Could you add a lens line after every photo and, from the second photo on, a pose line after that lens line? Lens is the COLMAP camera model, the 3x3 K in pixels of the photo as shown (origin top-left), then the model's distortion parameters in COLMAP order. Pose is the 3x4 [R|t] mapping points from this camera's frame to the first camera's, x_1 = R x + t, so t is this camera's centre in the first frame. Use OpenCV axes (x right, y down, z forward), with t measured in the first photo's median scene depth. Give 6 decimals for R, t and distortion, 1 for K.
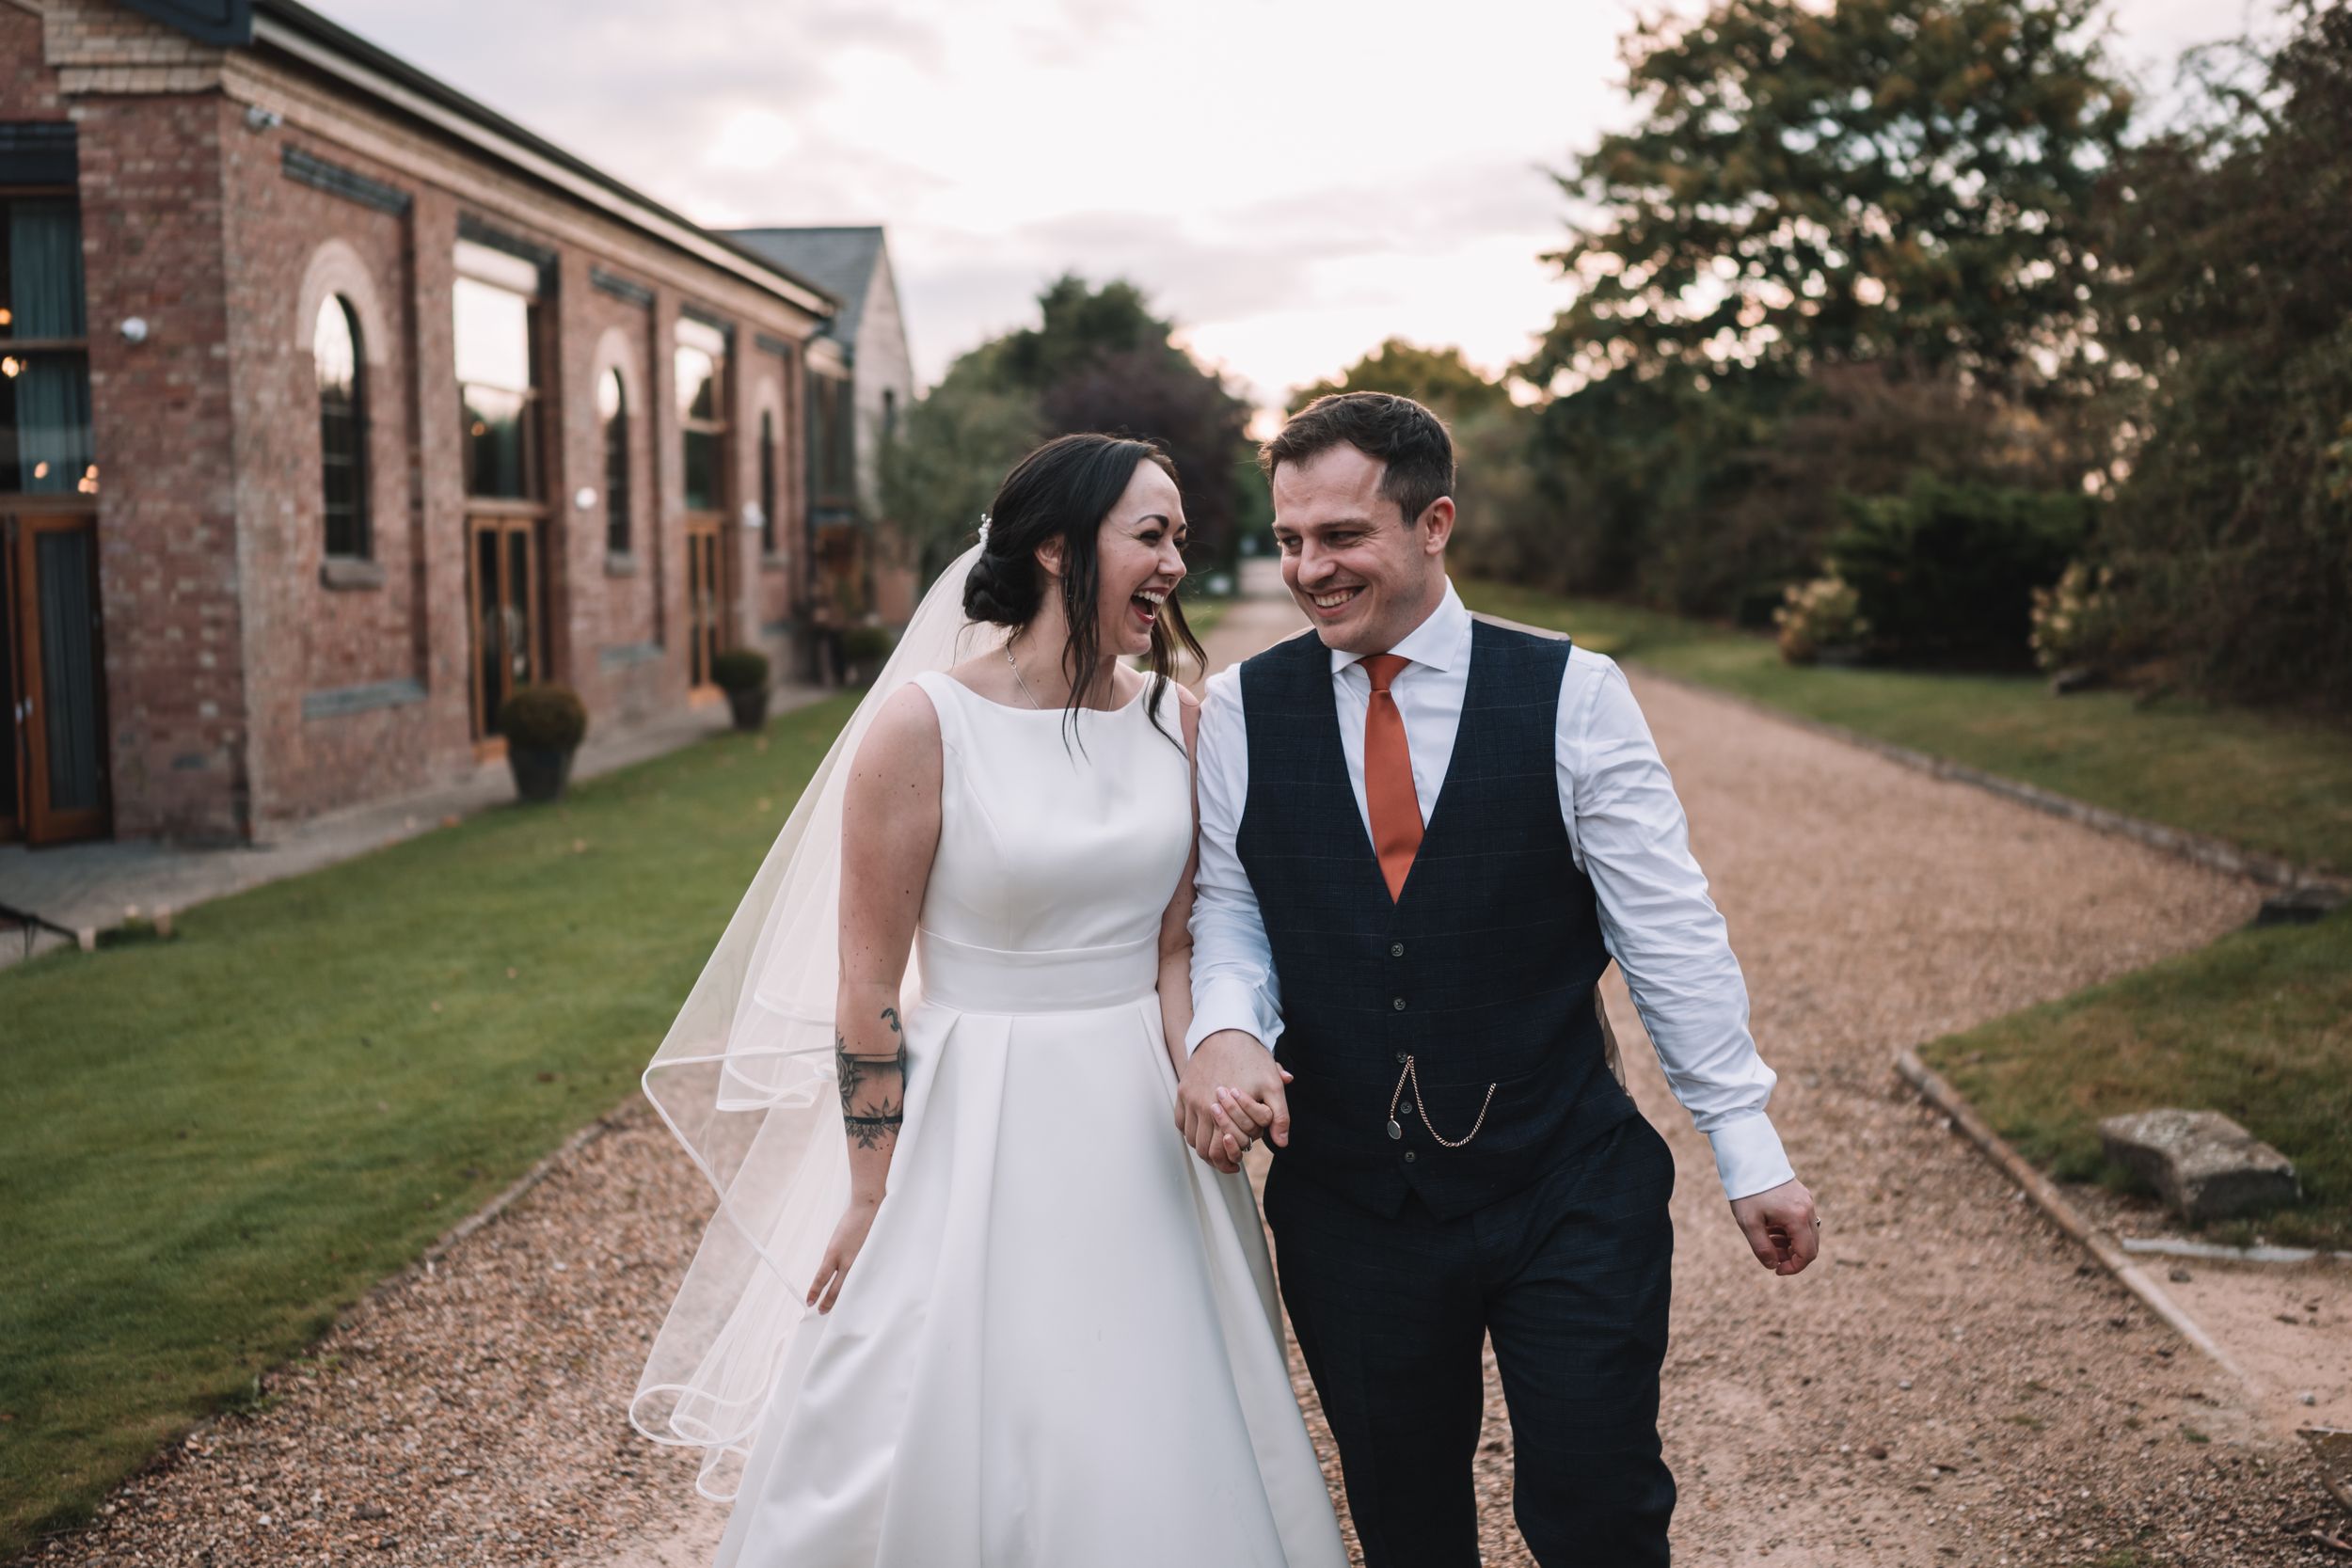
lens RADIAL K [[2374.0, 0, 1210.0], [0, 2374.0, 797.0], [0, 0, 1]] dist [-0.004878, -0.009306]
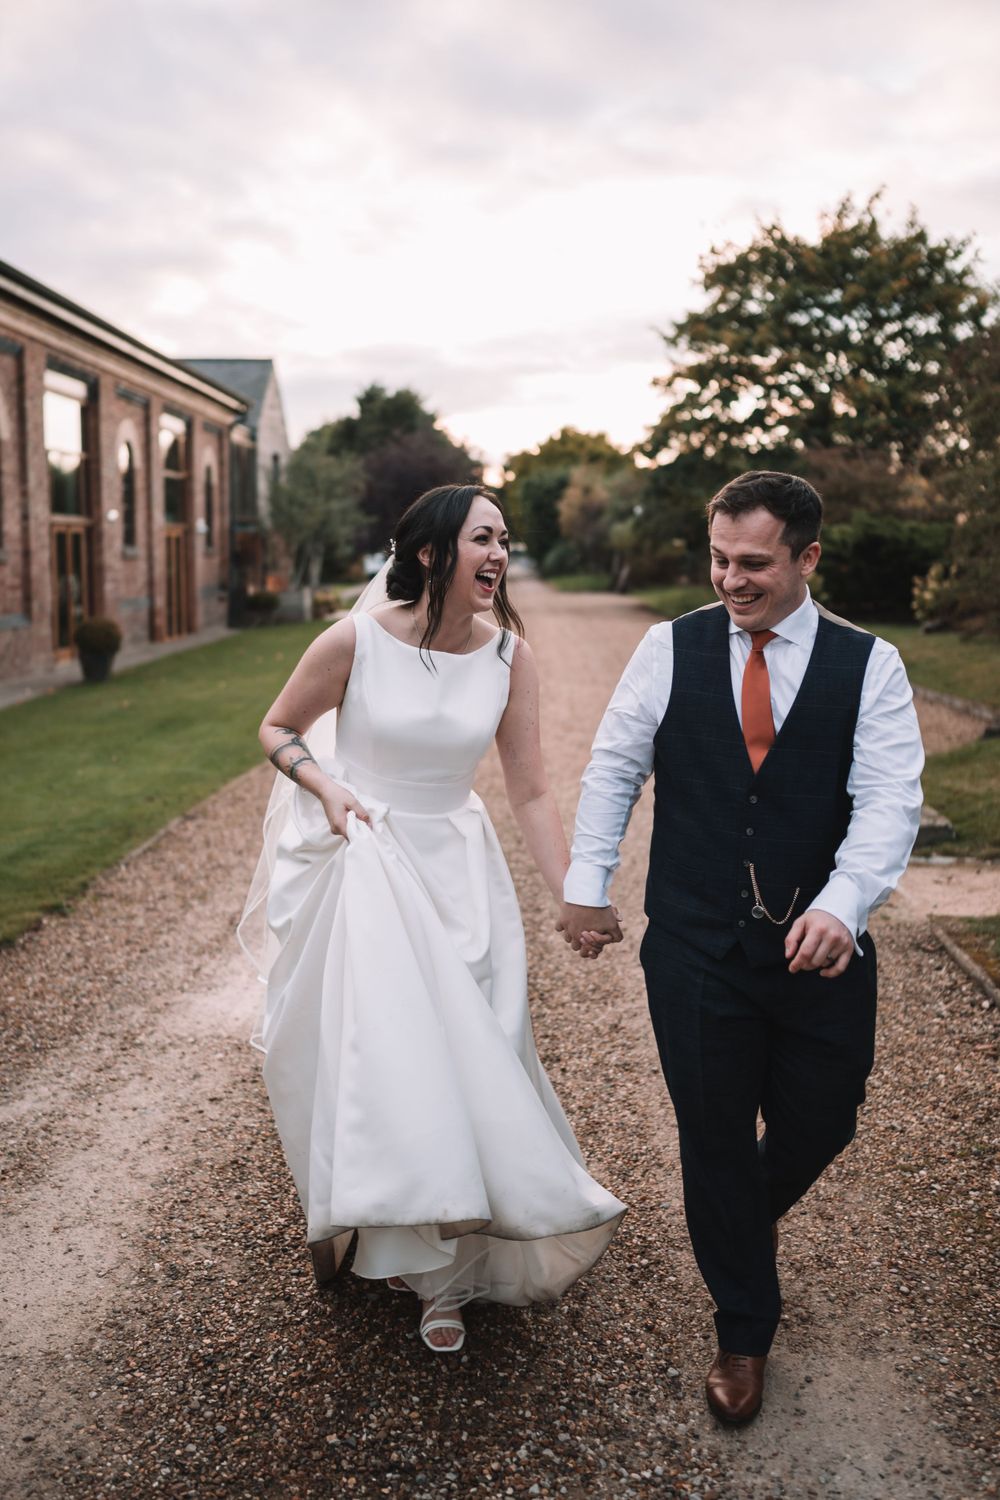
lens RADIAL K [[1514.2, 0, 500.0], [0, 1514.2, 750.0], [0, 0, 1]] dist [-0.004878, -0.009306]
pose [[0.999381, 0.009269, 0.033942, -0.007890], [-0.010173, 0.999595, 0.026571, 0.014368], [-0.033681, -0.026899, 0.999071, -0.125654]]
